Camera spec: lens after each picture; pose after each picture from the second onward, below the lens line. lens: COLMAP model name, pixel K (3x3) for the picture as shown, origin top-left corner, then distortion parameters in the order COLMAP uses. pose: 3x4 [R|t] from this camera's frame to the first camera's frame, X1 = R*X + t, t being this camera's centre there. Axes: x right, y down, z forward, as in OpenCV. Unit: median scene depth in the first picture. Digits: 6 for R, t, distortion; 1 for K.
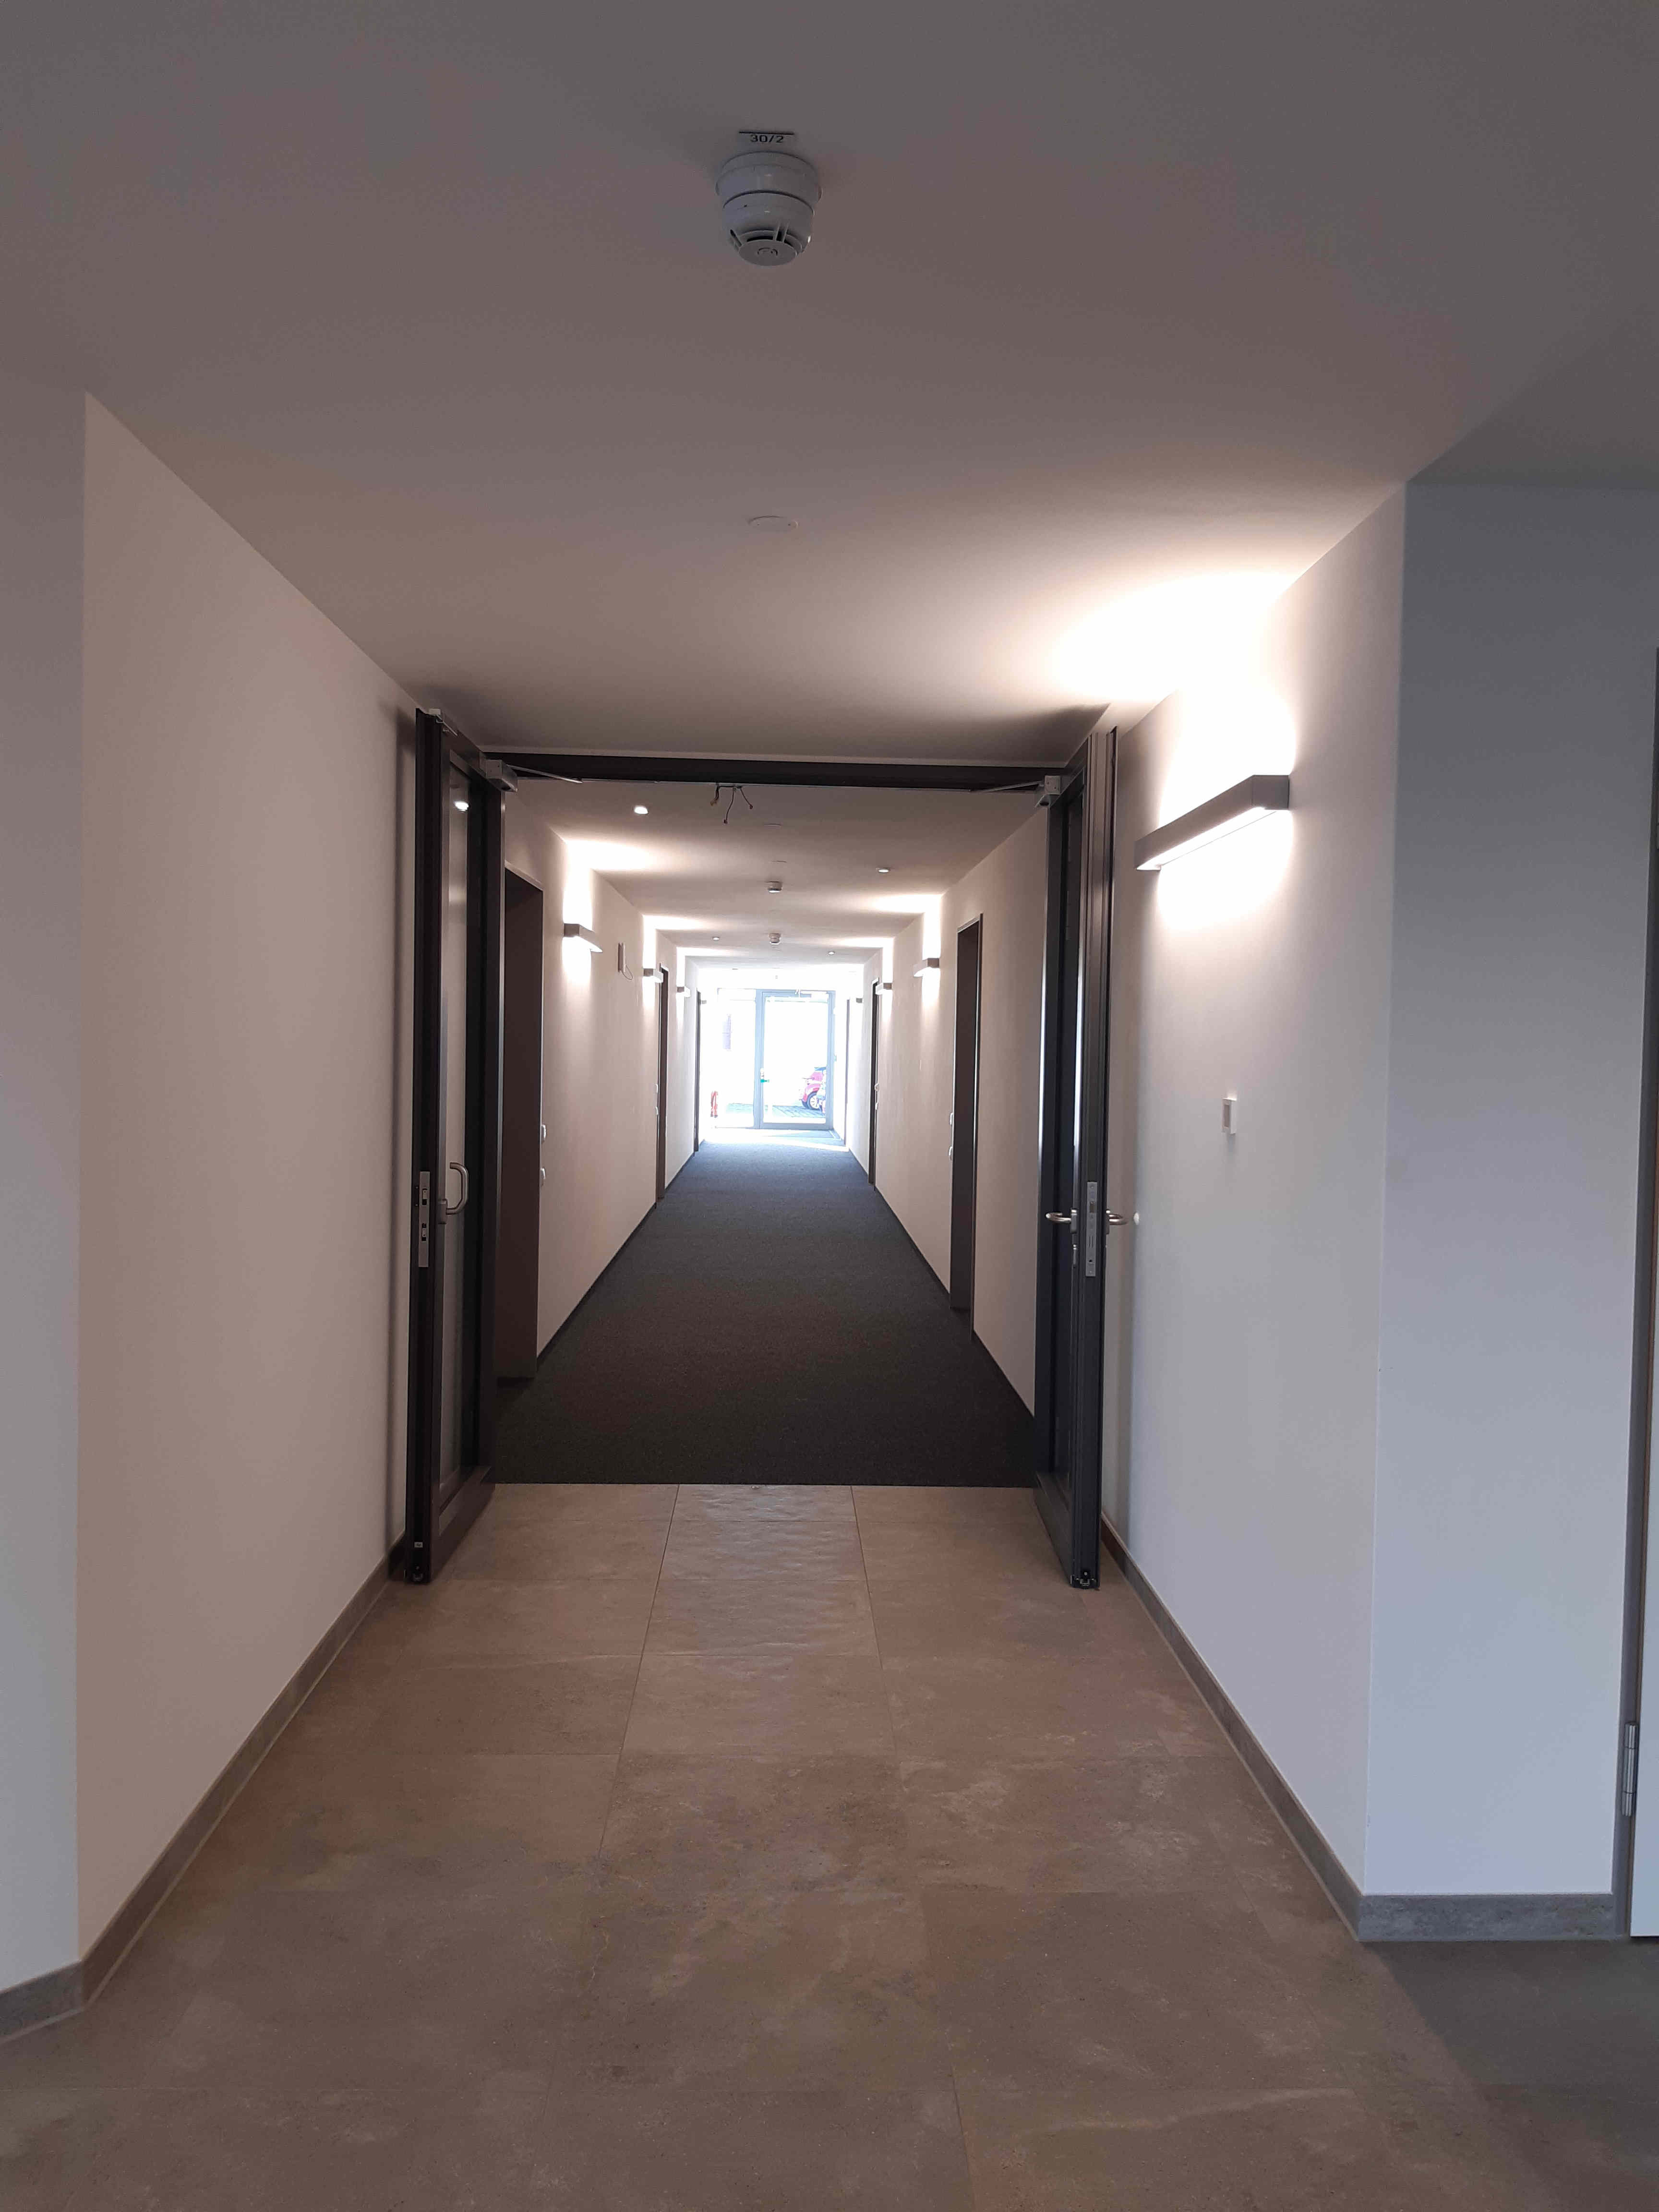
lens RADIAL K [[1704.7, 0, 830.8], [0, 1704.7, 1102.5], [0, 0, 1]] dist [0.000913, 0.000042]
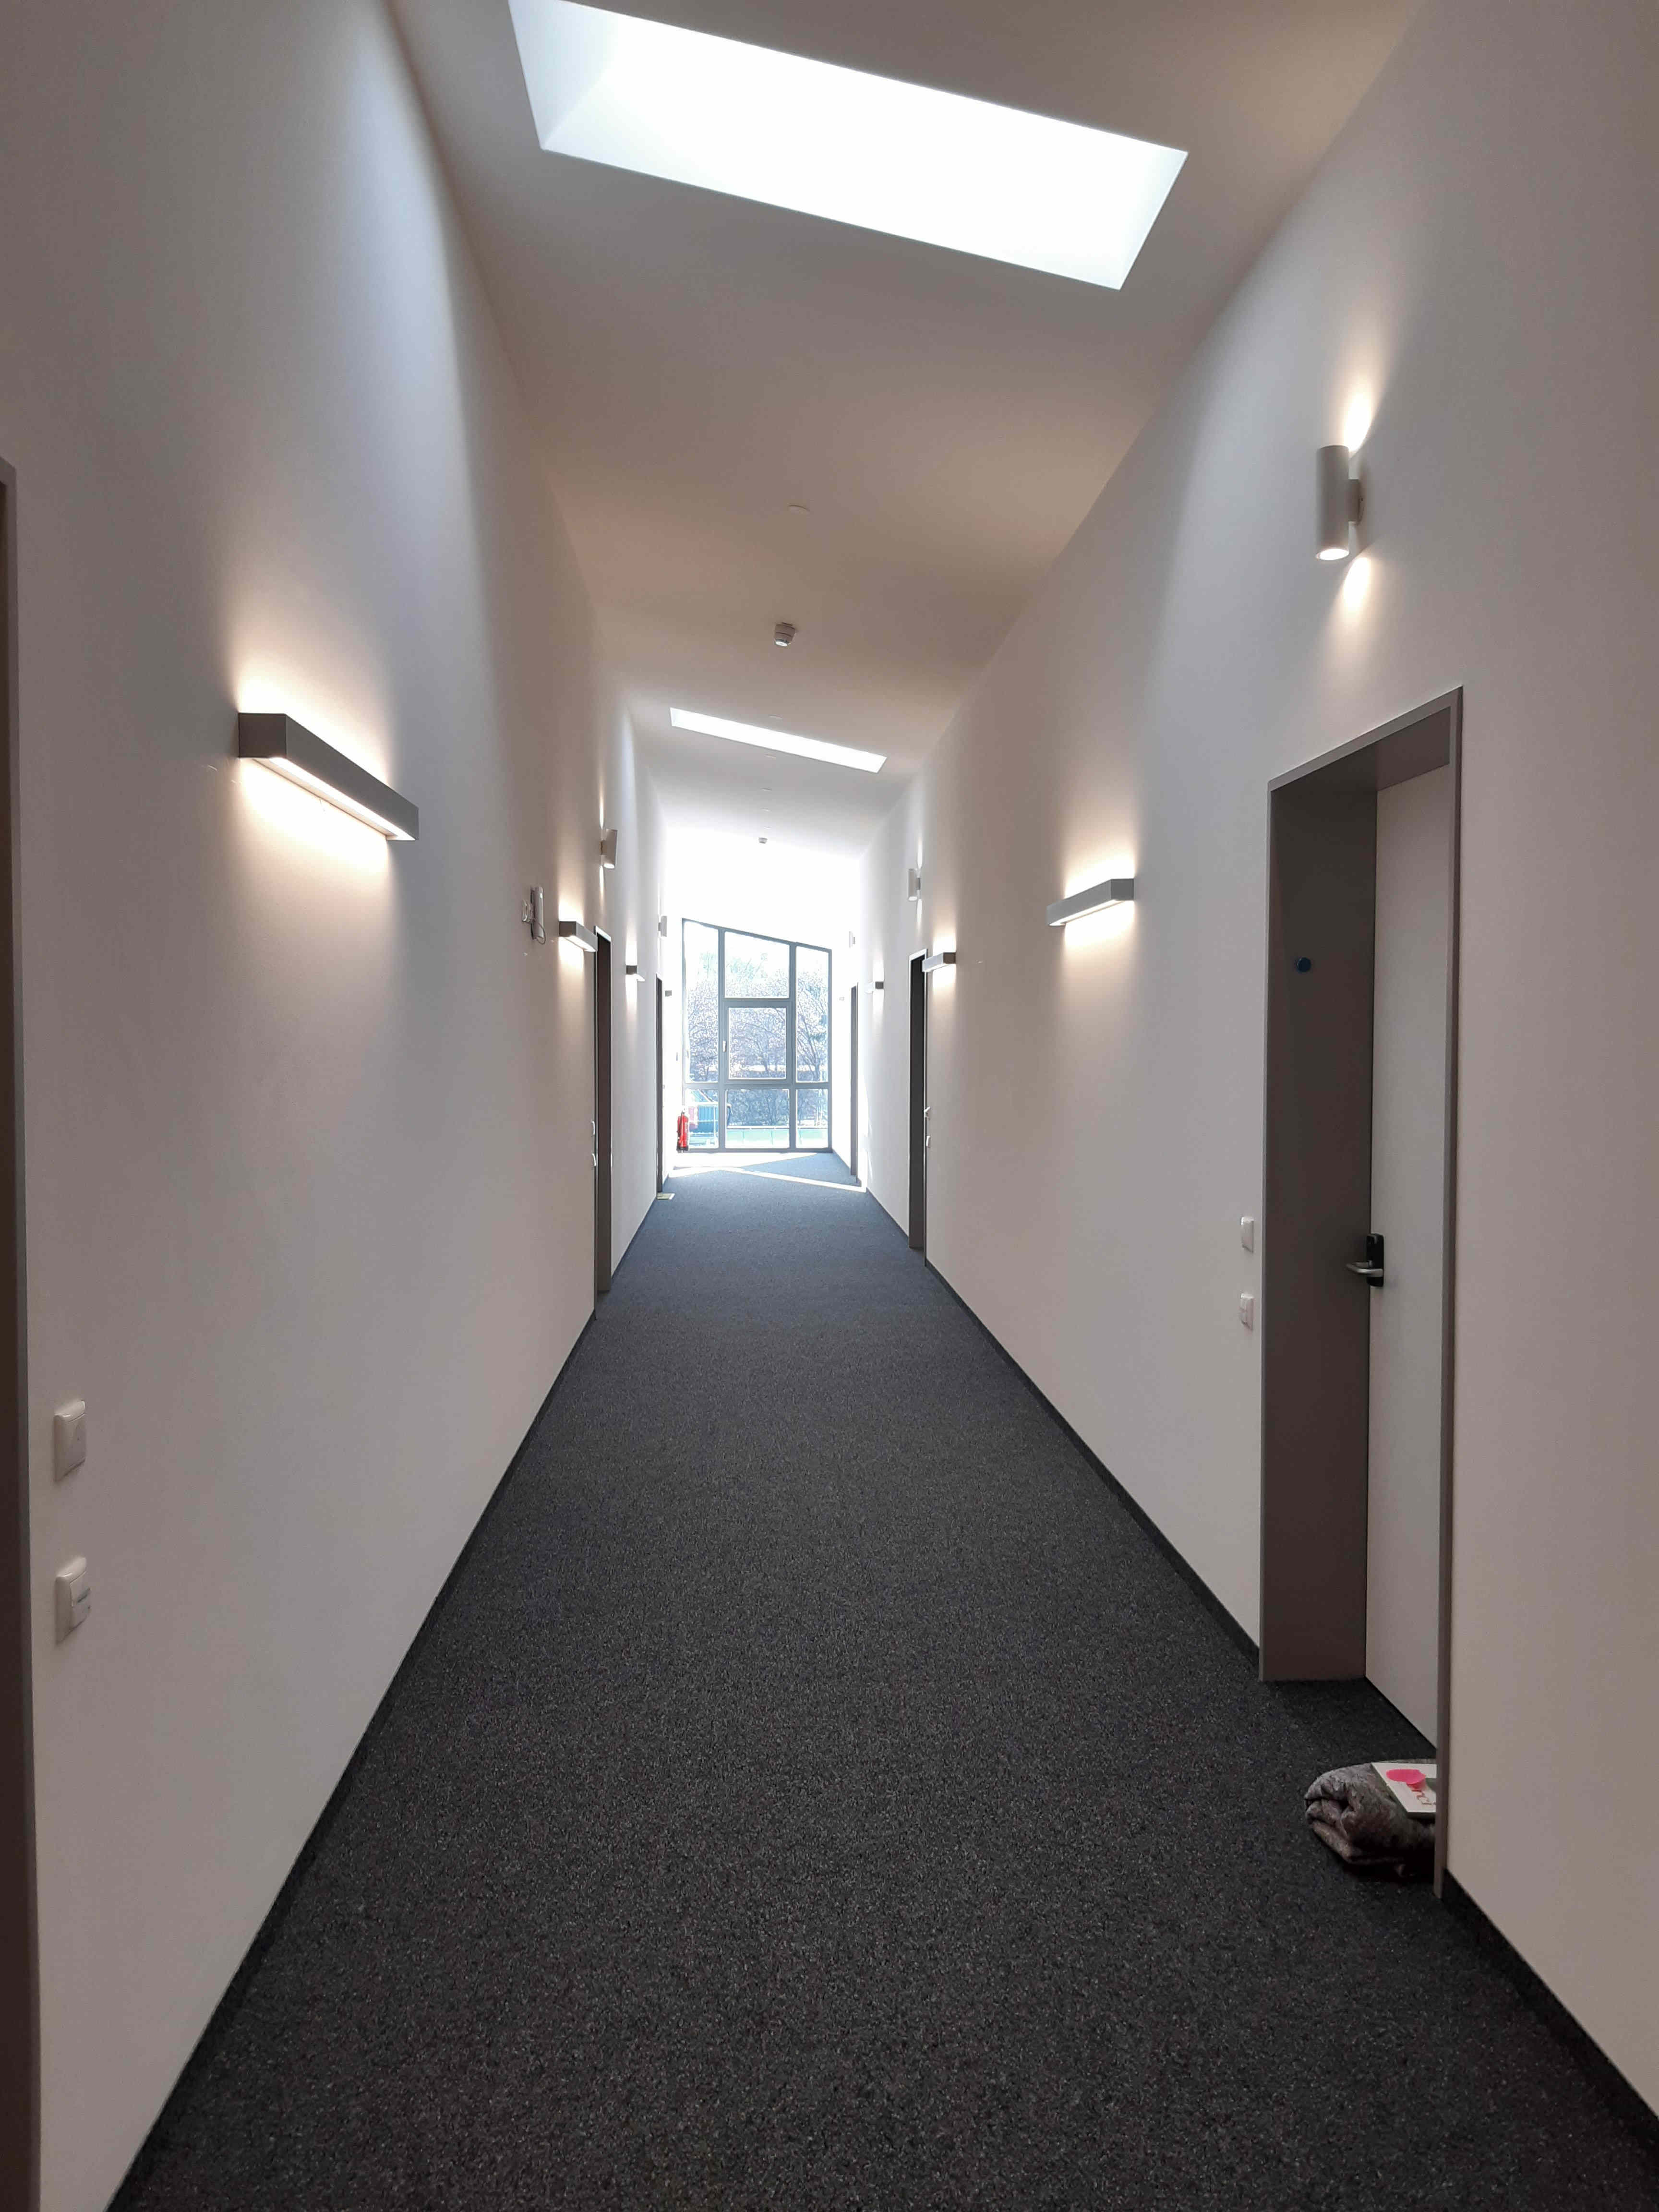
lens RADIAL K [[1704.7, 0, 828.3], [0, 1704.7, 1105.0], [0, 0, 1]] dist [0.000913, 0.000042]
pose [[0.999582, -0.022124, 0.018634, -0.027441], [0.022060, 0.999750, 0.003601, -0.014992], [-0.018709, -0.003189, 0.999820, 0.374267]]
